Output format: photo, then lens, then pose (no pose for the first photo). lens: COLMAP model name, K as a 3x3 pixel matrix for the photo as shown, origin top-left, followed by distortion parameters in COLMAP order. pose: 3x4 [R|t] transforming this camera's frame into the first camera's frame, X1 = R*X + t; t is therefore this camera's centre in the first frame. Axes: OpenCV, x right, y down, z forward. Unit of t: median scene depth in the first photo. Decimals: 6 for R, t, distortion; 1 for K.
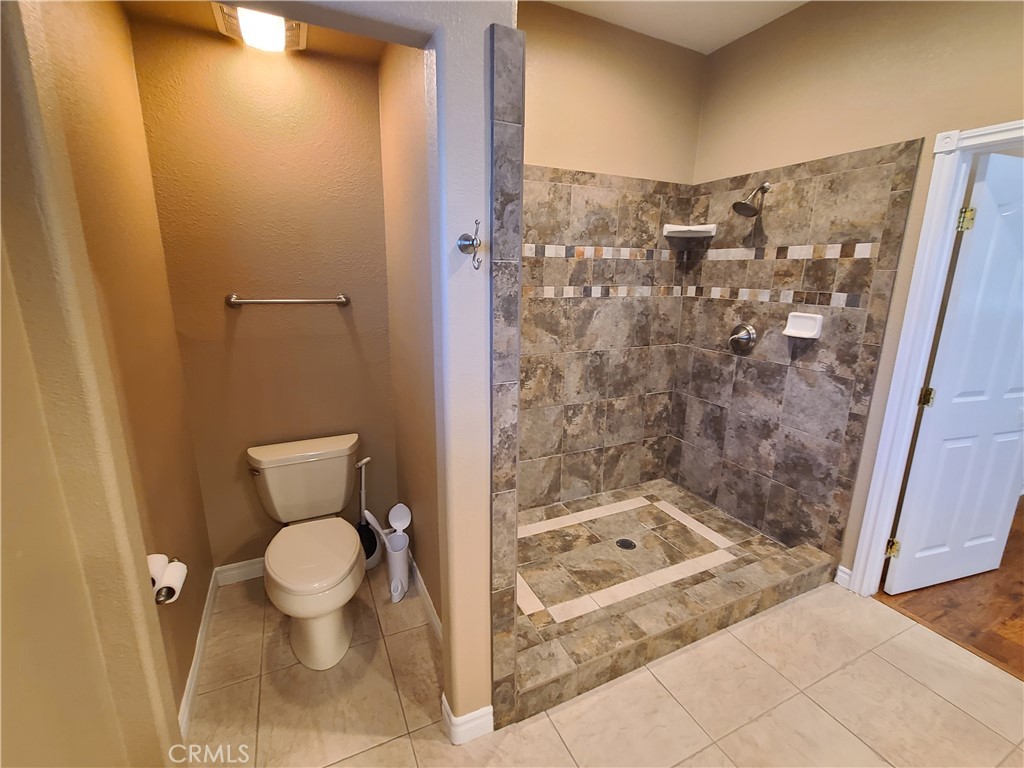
lens RADIAL K [[459.1, 0, 513.5], [0, 459.1, 378.2], [0, 0, 1]] dist [0.001487, -0.002856]
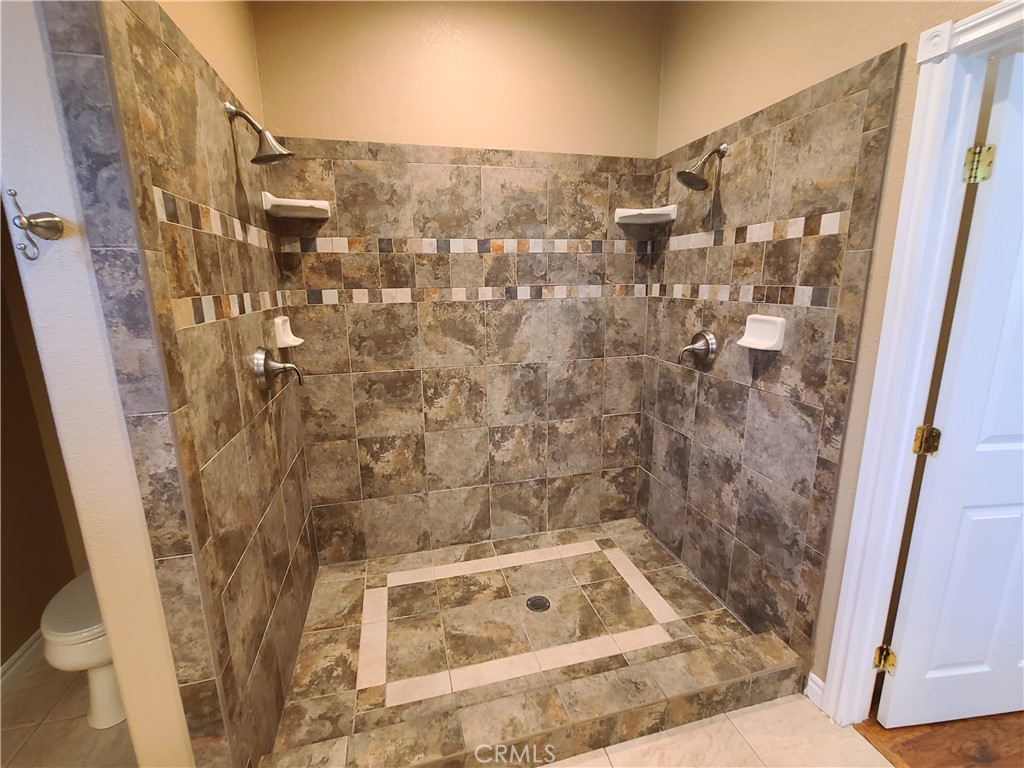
lens RADIAL K [[459.1, 0, 513.5], [0, 459.1, 378.2], [0, 0, 1]] dist [0.001487, -0.002856]
pose [[0.981685, 0.014453, -0.189963, 0.342040], [-0.017185, 0.999771, -0.012744, -0.023392], [0.189735, 0.015776, 0.981709, 0.188259]]
